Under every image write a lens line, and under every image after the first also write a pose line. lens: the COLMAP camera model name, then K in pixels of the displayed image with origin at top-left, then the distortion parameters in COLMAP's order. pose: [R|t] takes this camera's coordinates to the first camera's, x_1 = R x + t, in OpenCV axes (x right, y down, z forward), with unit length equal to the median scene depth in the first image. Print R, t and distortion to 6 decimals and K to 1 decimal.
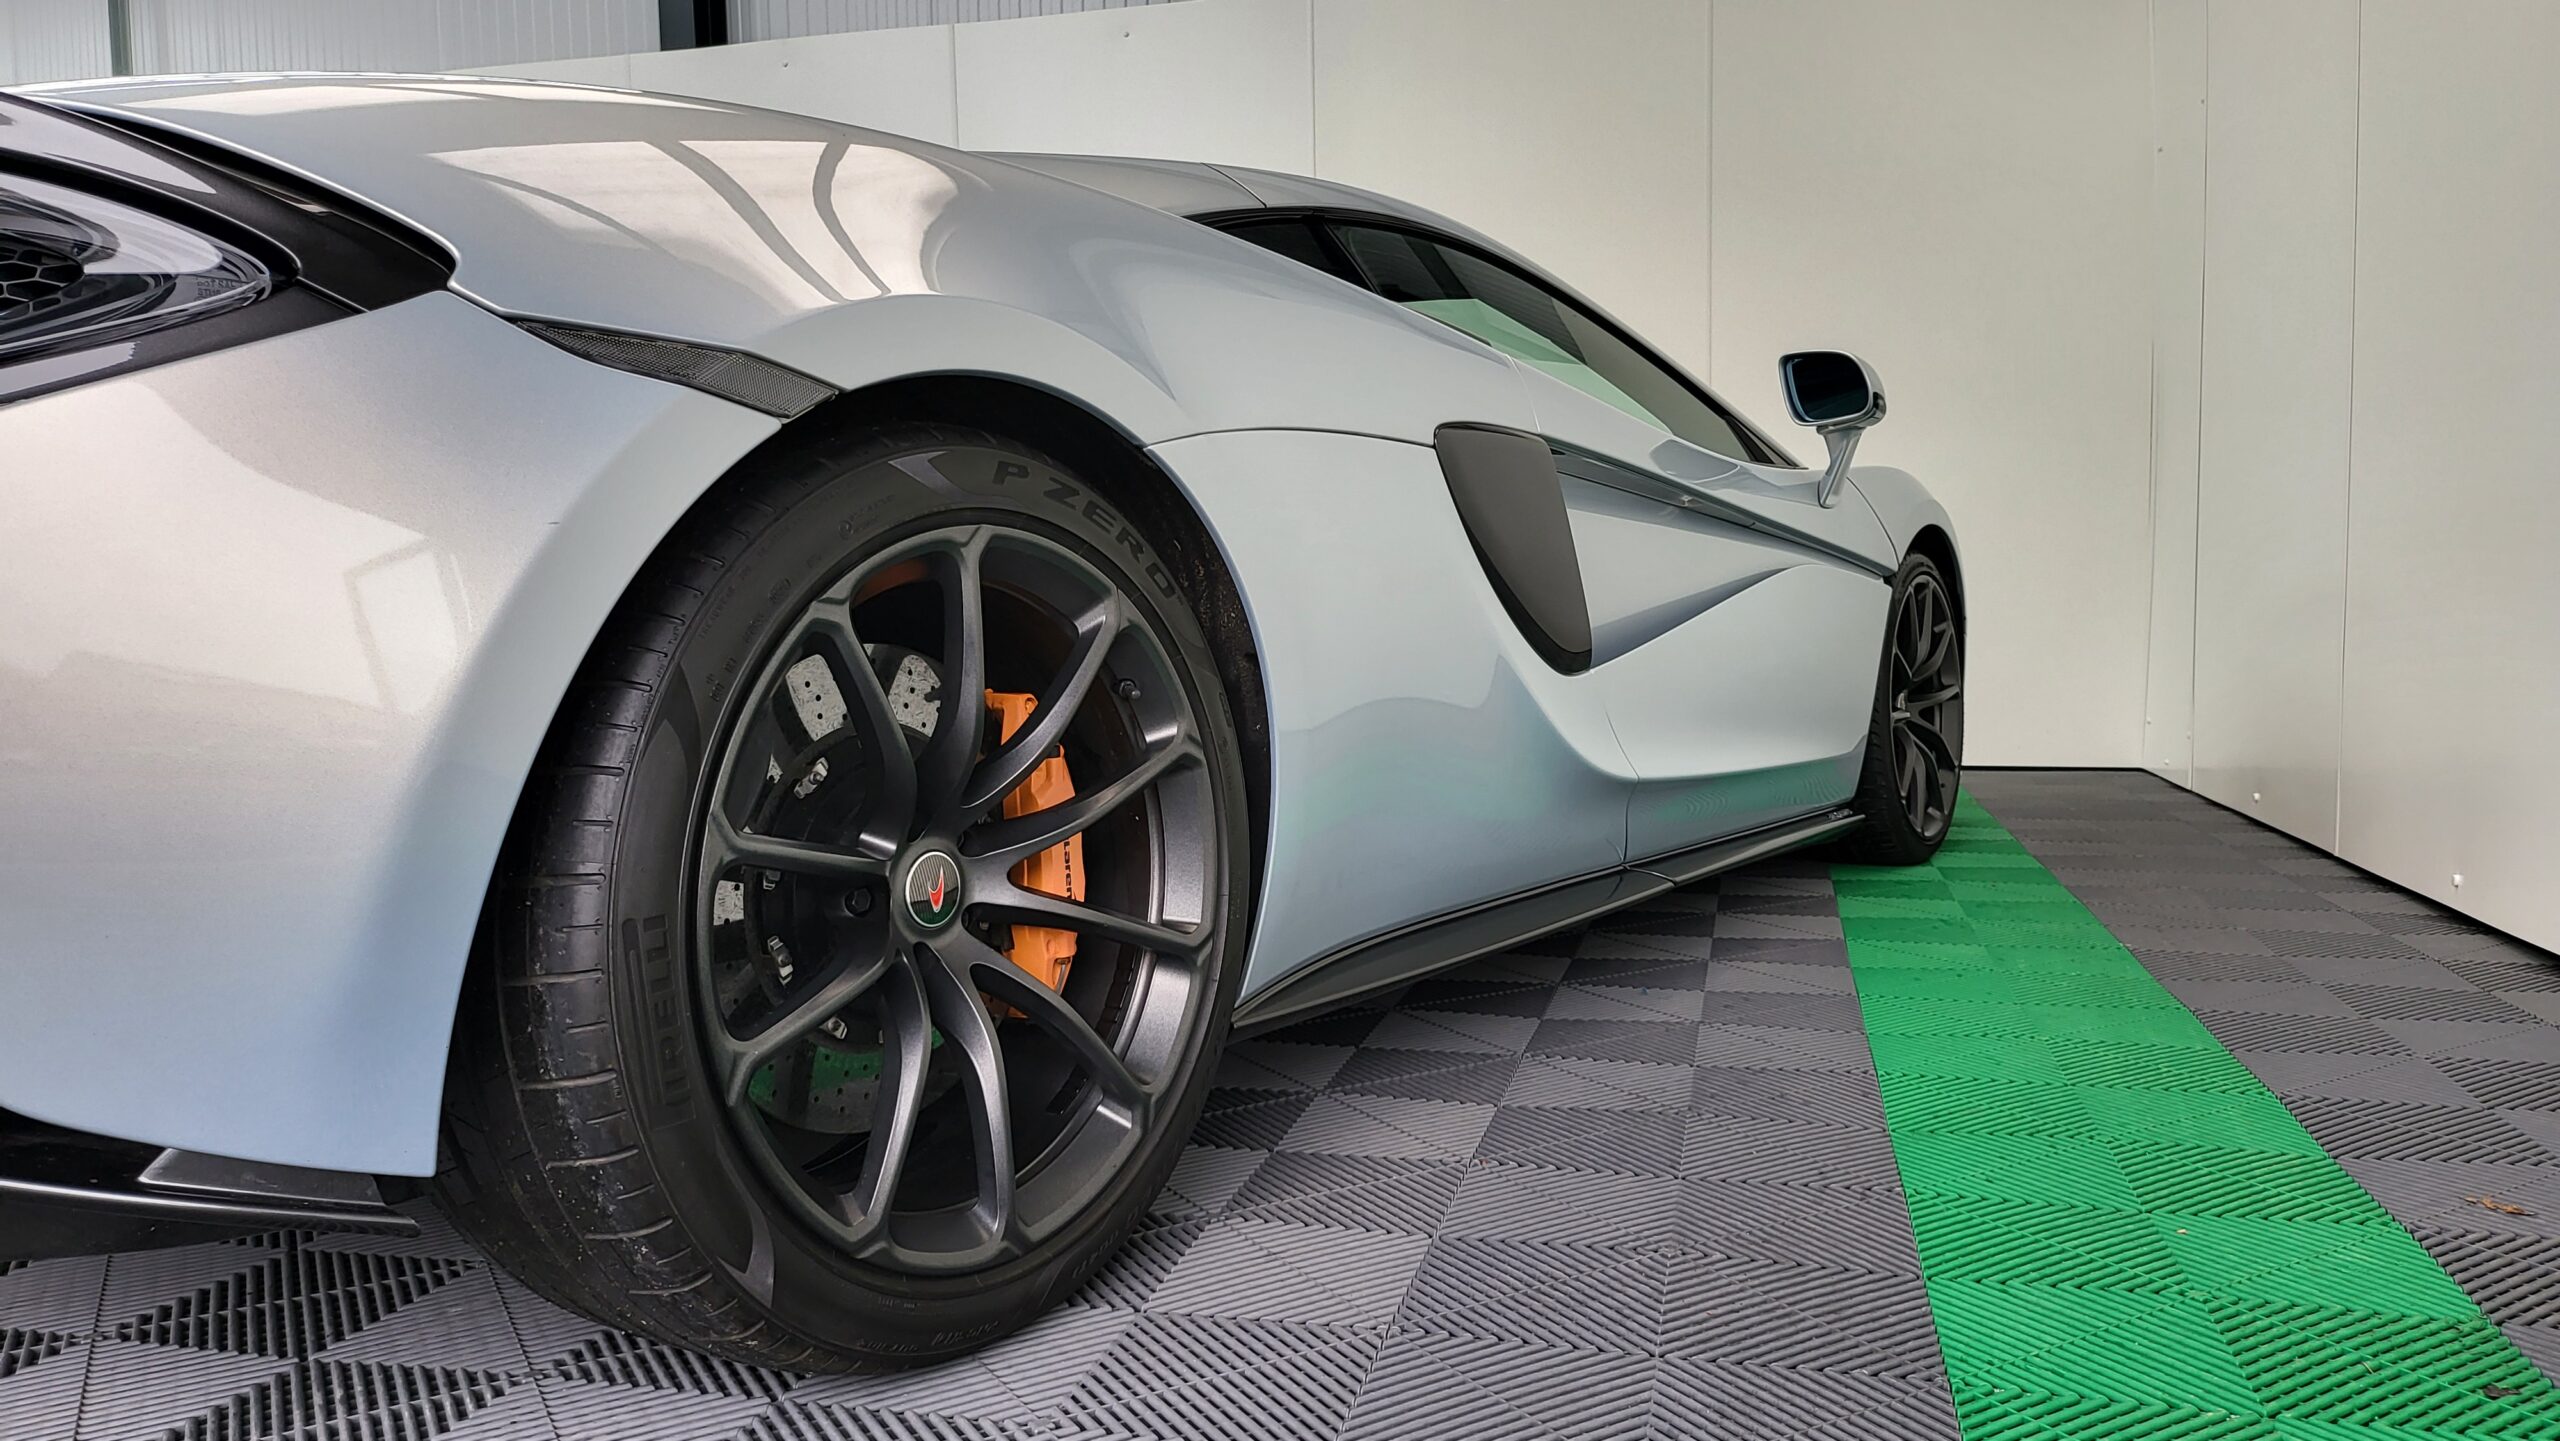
lens RADIAL K [[1776.7, 0, 1318.0], [0, 1776.7, 713.5], [0, 0, 1]] dist [0.071090, -0.089602]
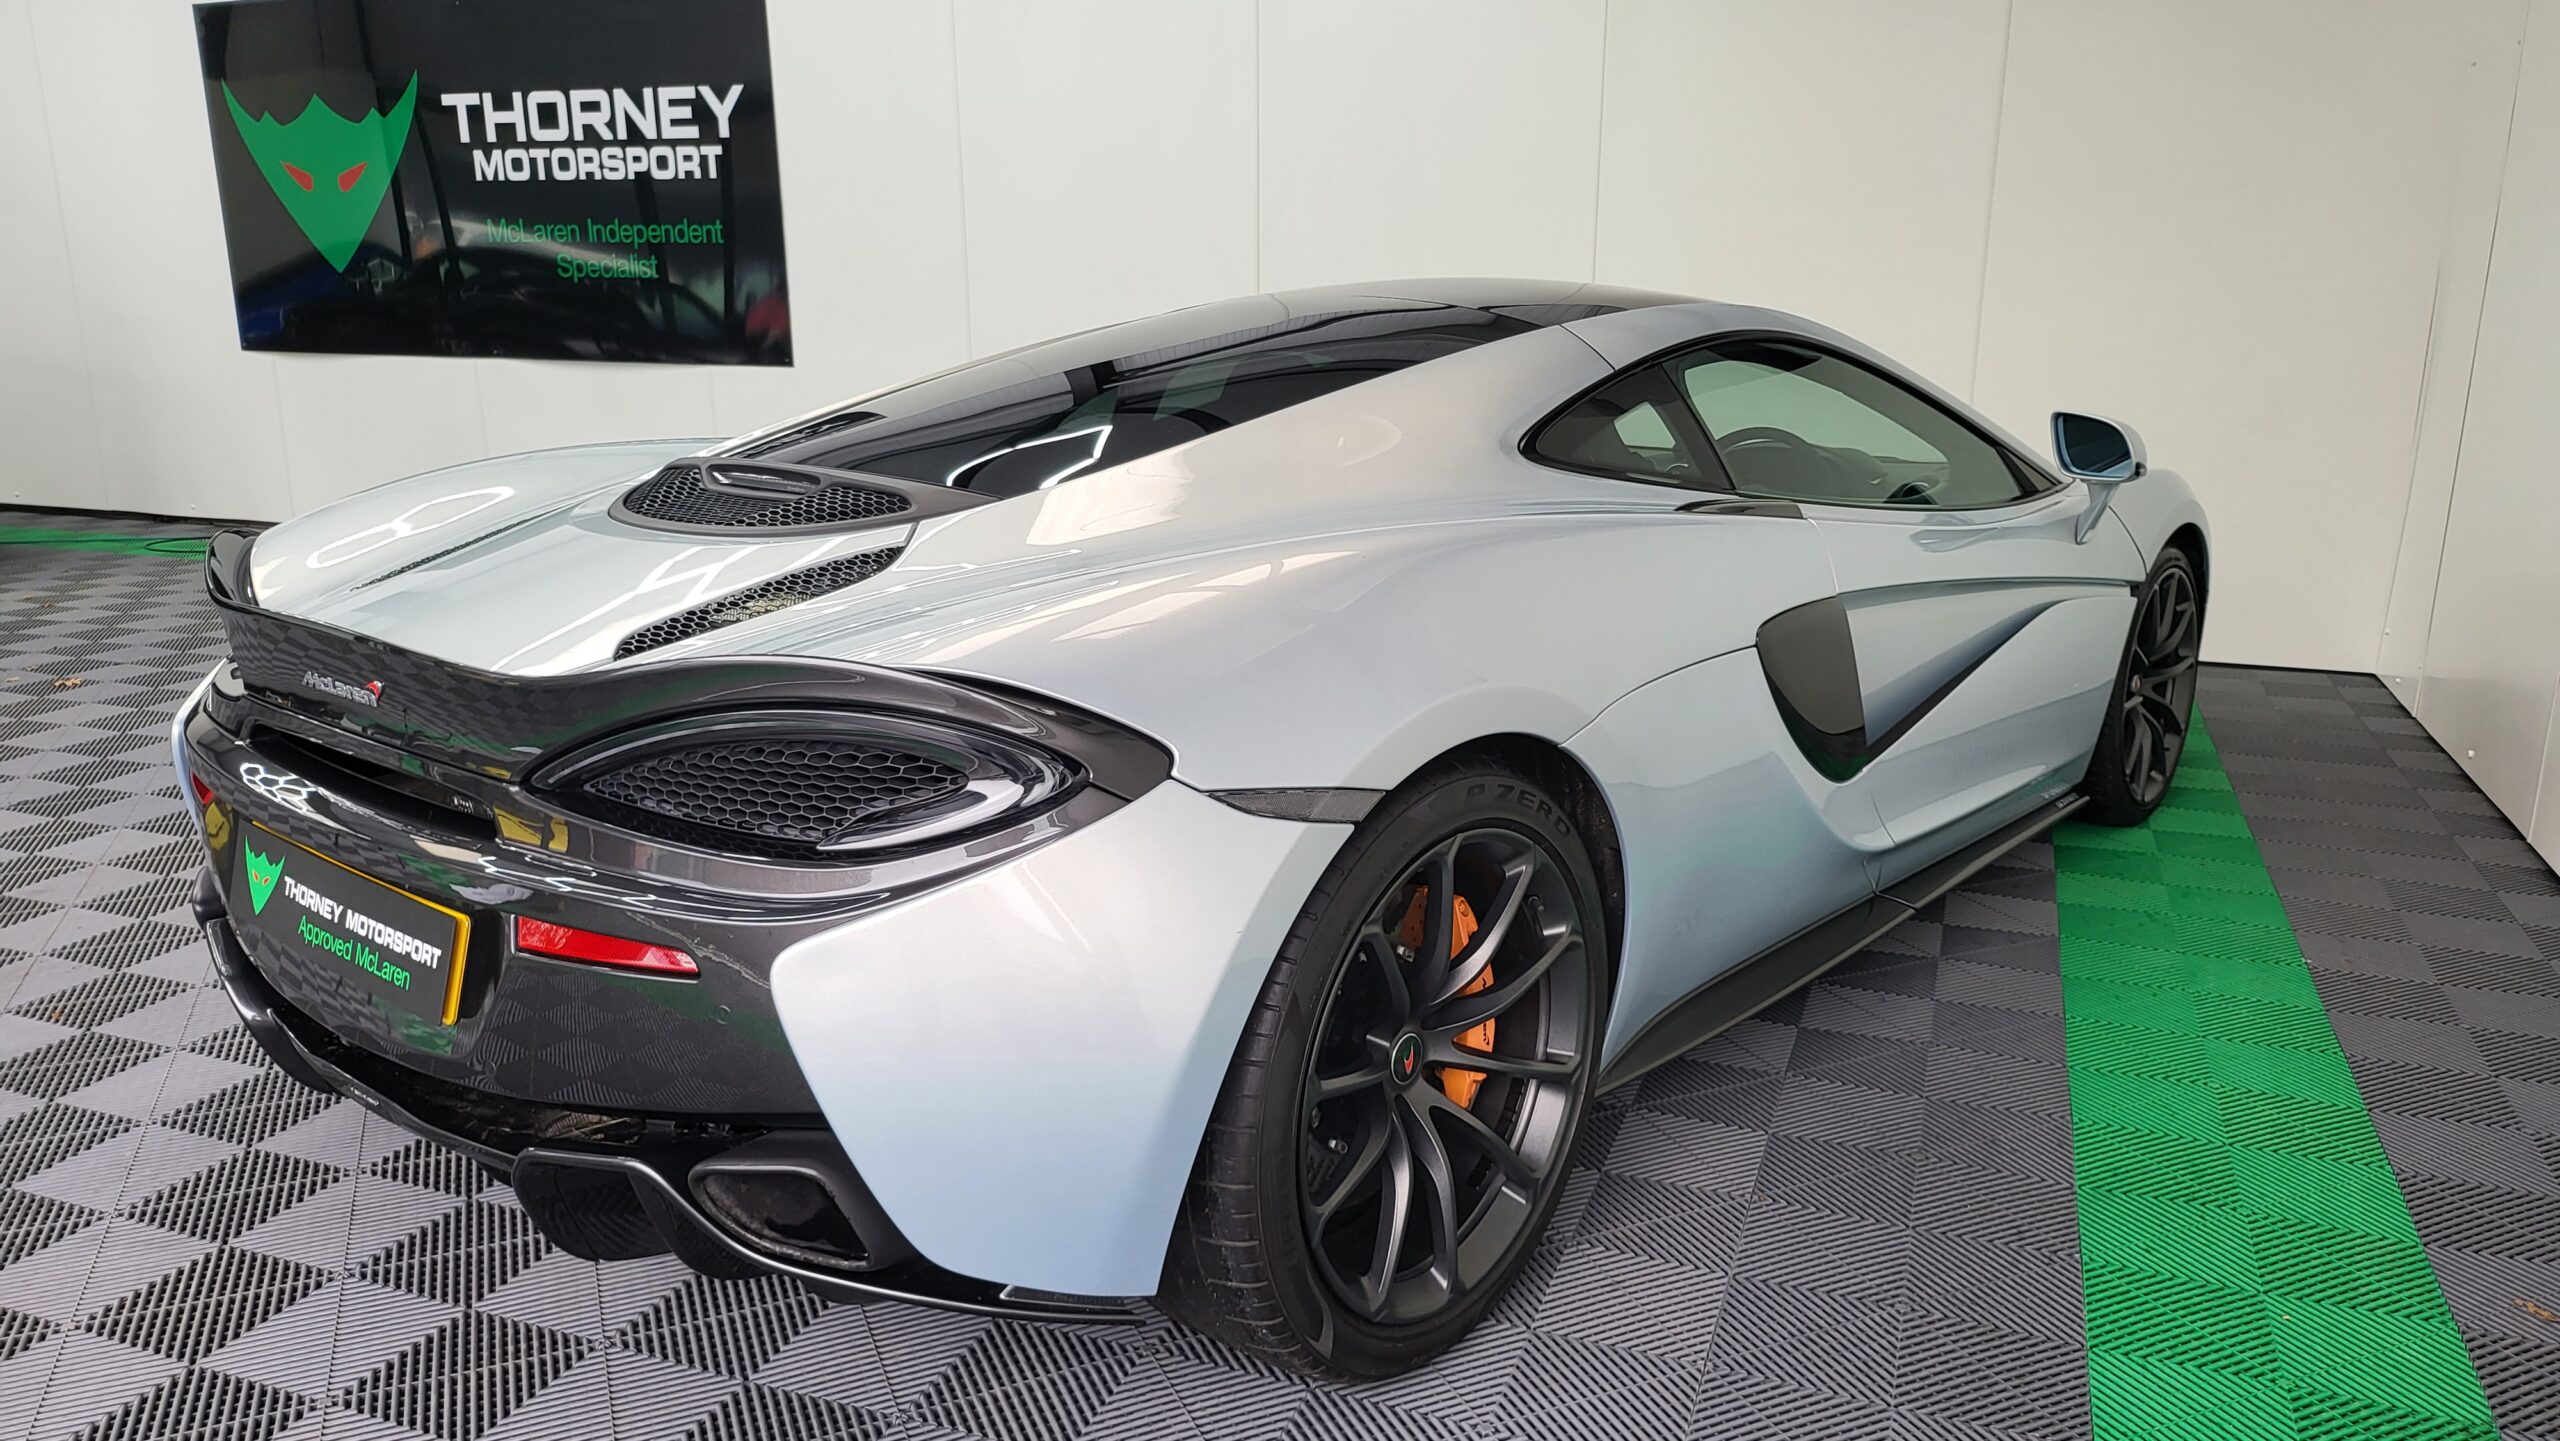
lens RADIAL K [[1807.4, 0, 1306.6], [0, 1807.4, 711.6], [0, 0, 1]] dist [0.053450, -0.065233]
pose [[0.992858, 0.047798, -0.109306, -0.122558], [-0.027252, 0.982873, 0.182258, -0.372136], [0.116146, -0.177978, 0.977156, -0.339992]]
